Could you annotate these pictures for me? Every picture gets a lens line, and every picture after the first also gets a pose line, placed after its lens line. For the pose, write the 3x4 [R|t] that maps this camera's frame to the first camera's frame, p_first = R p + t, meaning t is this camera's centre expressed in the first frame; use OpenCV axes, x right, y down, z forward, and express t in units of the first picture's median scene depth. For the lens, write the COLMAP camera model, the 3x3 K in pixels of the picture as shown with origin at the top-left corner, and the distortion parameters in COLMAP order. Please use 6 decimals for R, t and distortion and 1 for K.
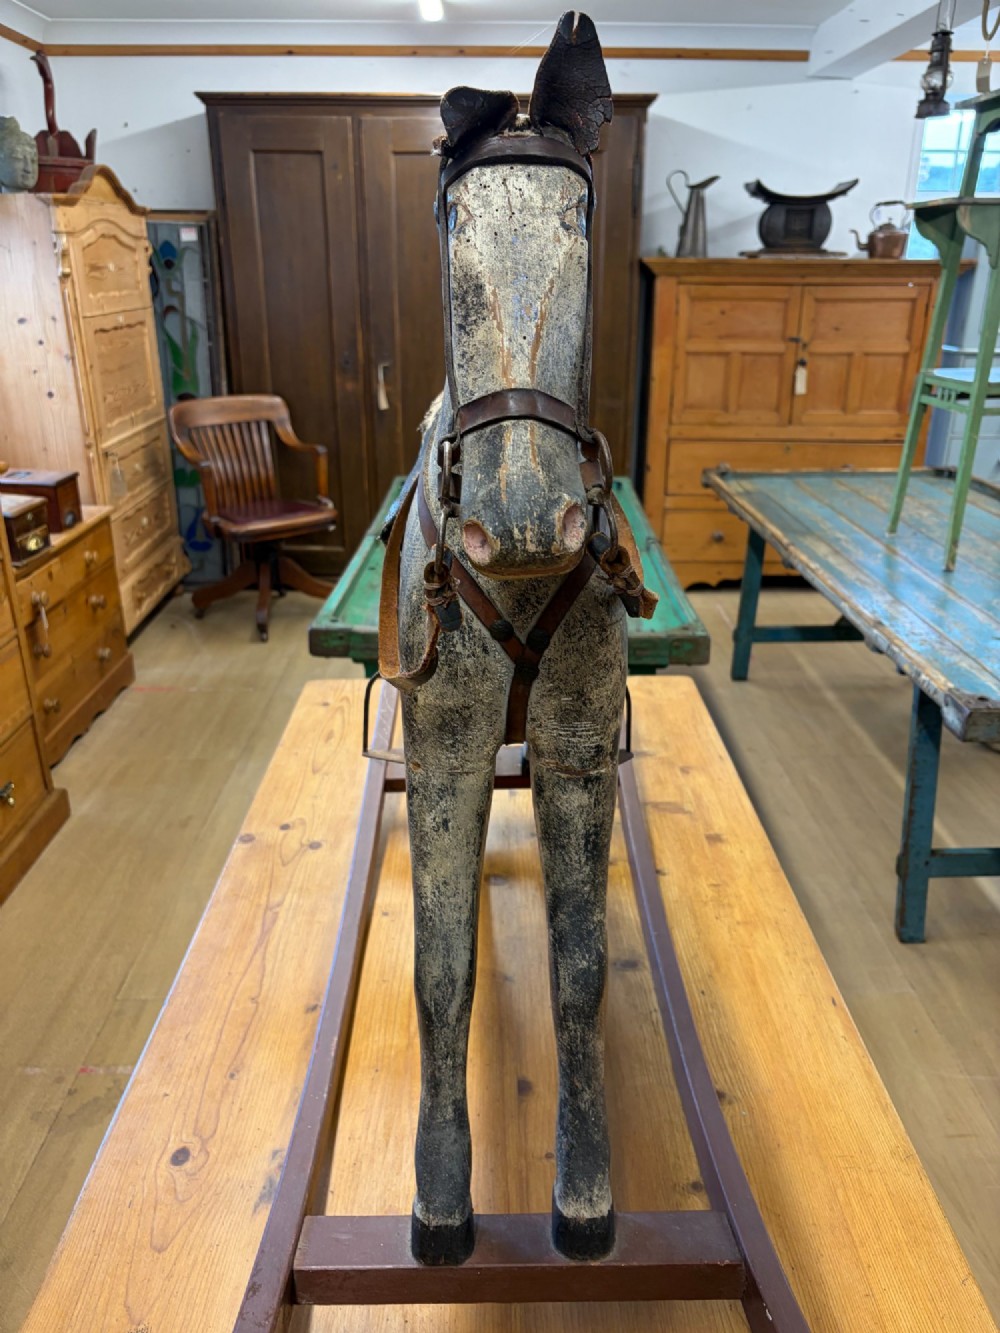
lens RADIAL K [[1016.7, 0, 508.6], [0, 1016.7, 675.3], [0, 0, 1]] dist [0.031305, -0.044398]
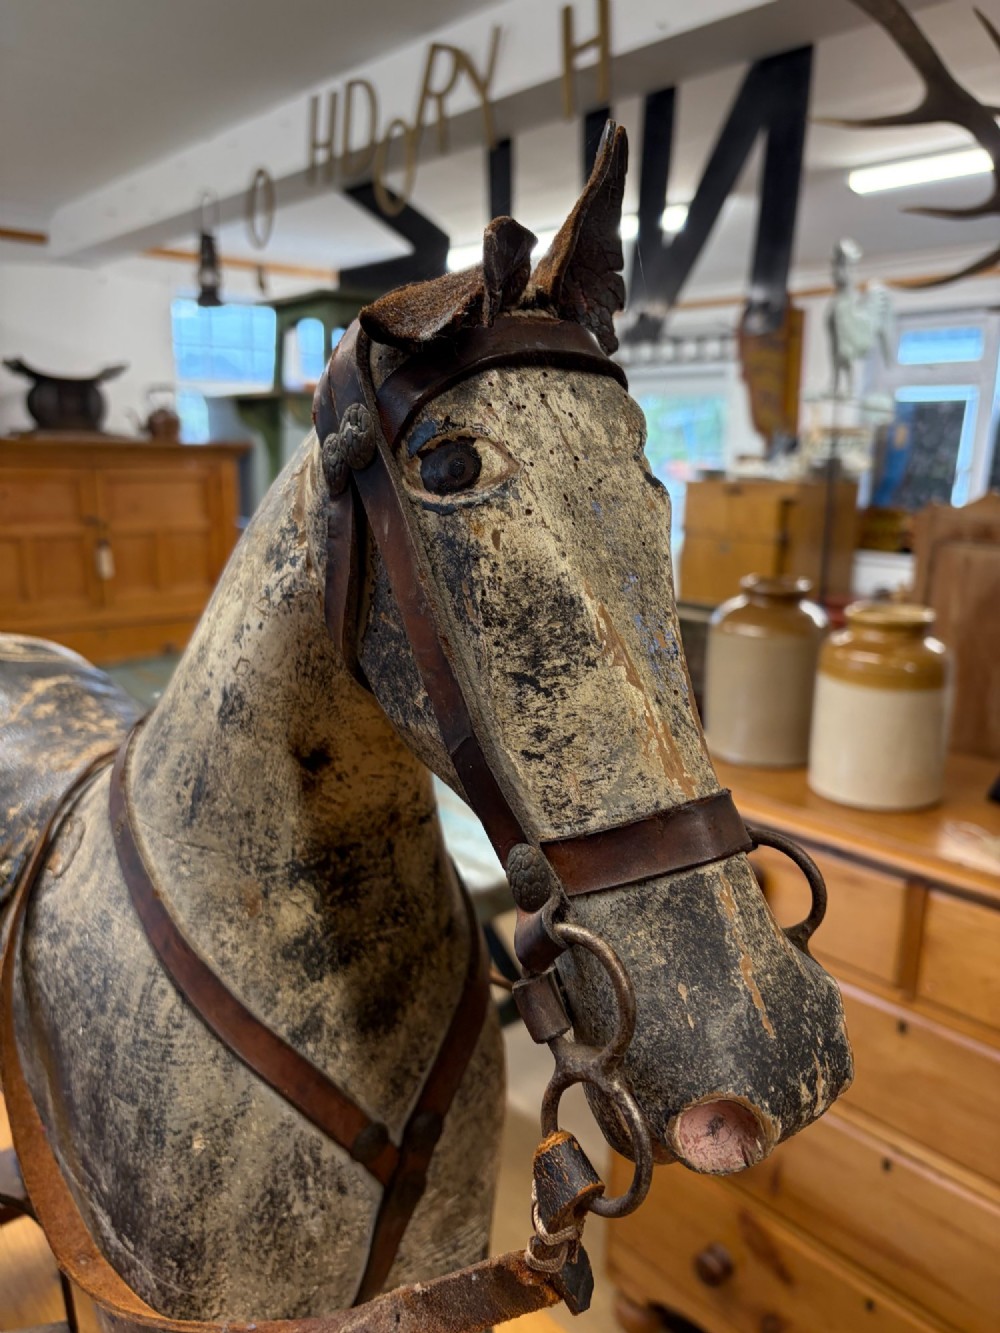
lens RADIAL K [[1016.7, 0, 493.9], [0, 1016.7, 666.0], [0, 0, 1]] dist [0.031305, -0.044398]
pose [[0.767798, -0.126957, 0.627987, -0.062897], [0.227147, 0.970442, -0.081528, -0.054670], [-0.599075, 0.205243, 0.773941, 0.111397]]
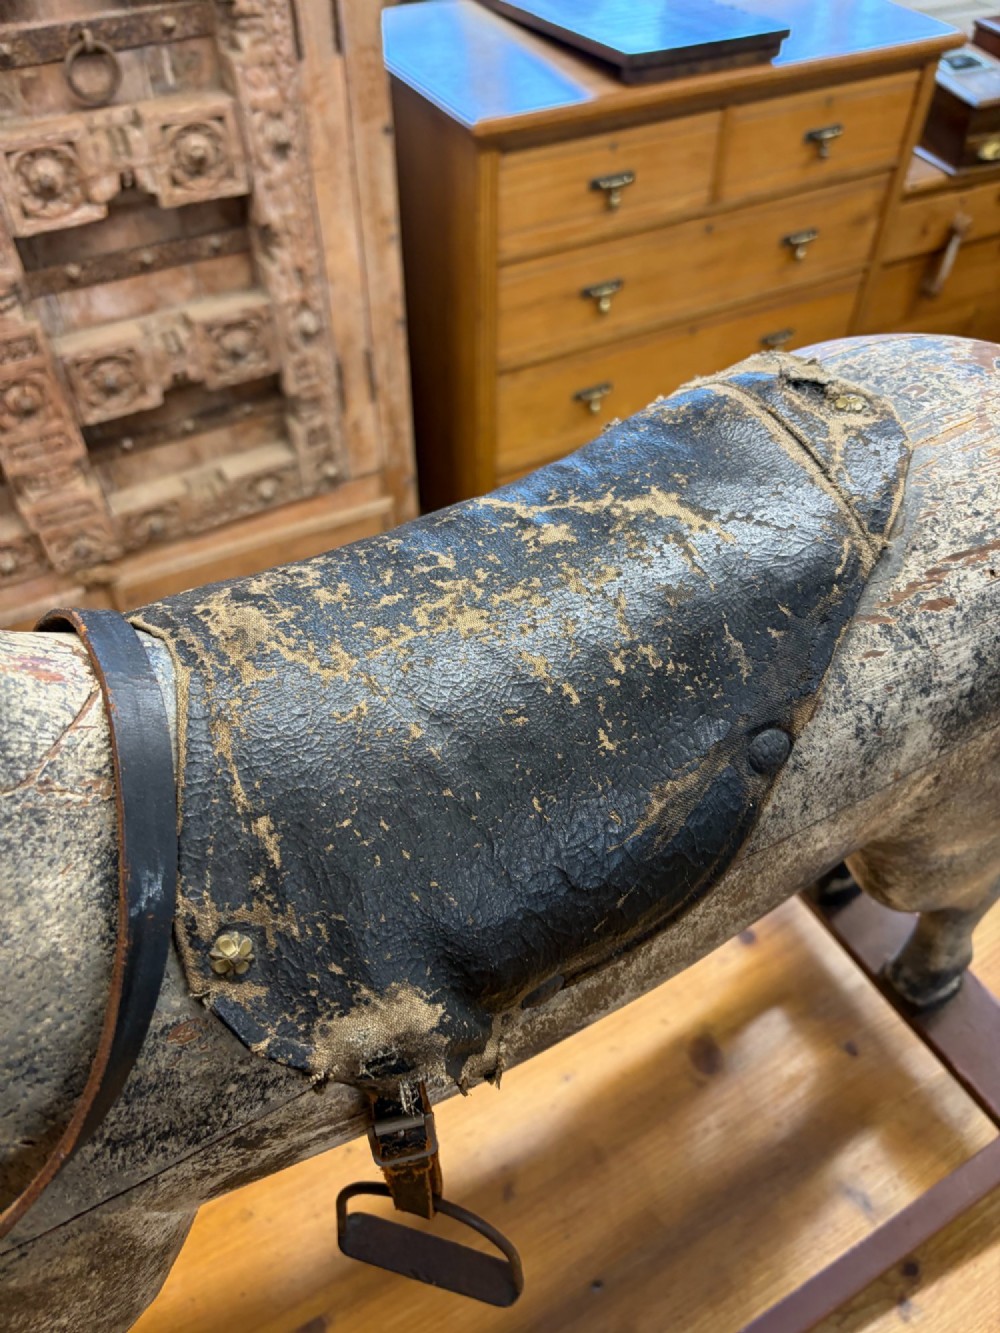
lens RADIAL K [[1016.7, 0, 515.9], [0, 1016.7, 669.5], [0, 0, 1]] dist [0.031305, -0.044398]
pose [[0.464813, 0.652878, -0.598079, 0.071967], [-0.346112, 0.755716, 0.555968, -0.135162], [0.814957, -0.051418, 0.577236, 0.255434]]
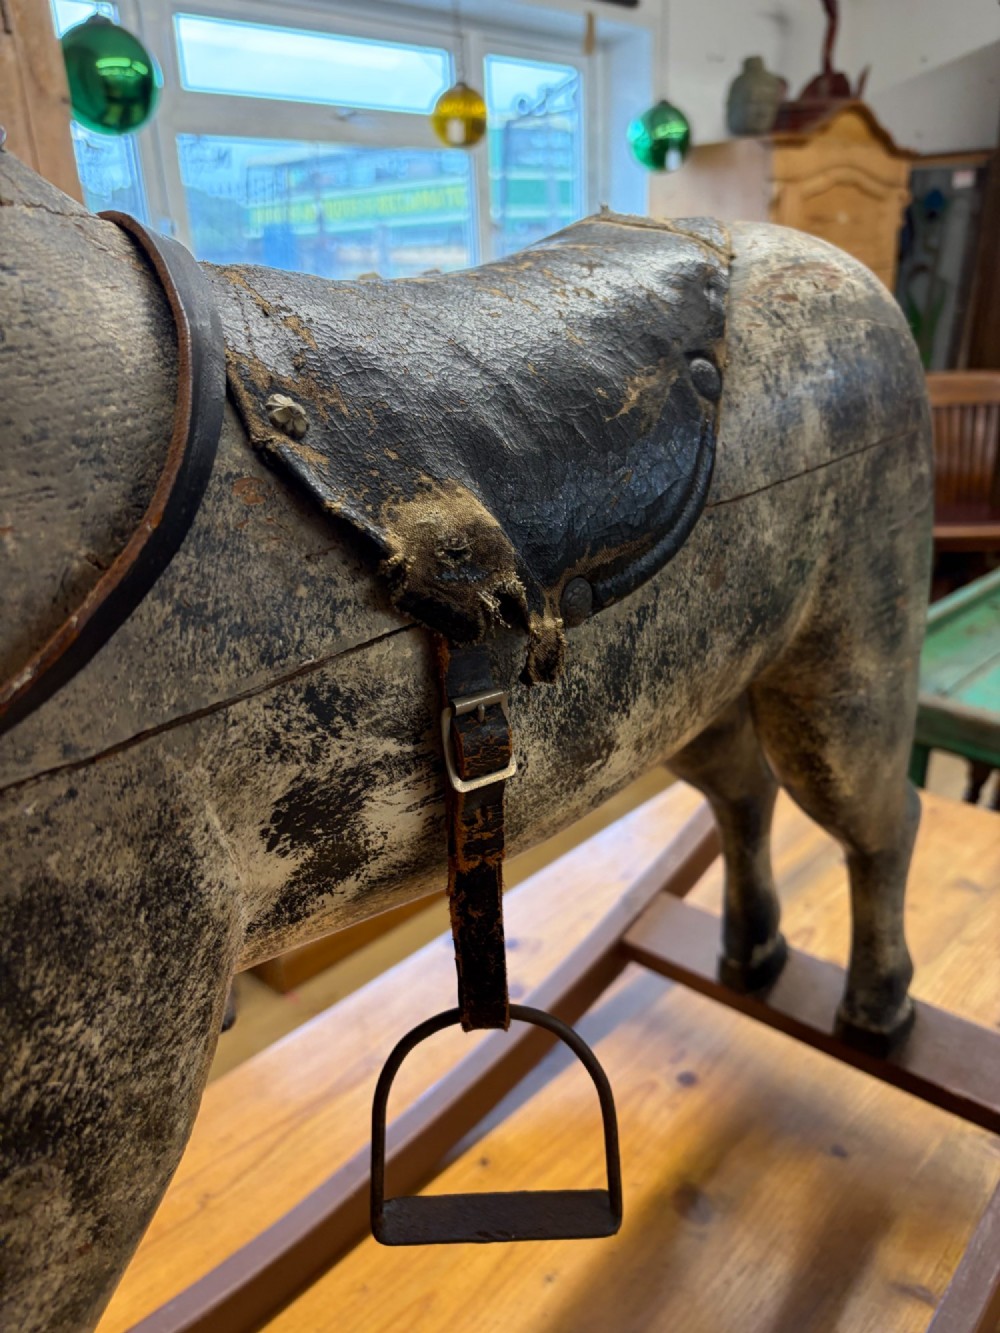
lens RADIAL K [[1016.7, 0, 497.9], [0, 1016.7, 673.5], [0, 0, 1]] dist [0.031305, -0.044398]
pose [[0.708893, 0.227588, -0.667588, 0.097465], [-0.223314, 0.970239, 0.093633, -0.046385], [0.669030, 0.082706, 0.738620, 0.236007]]
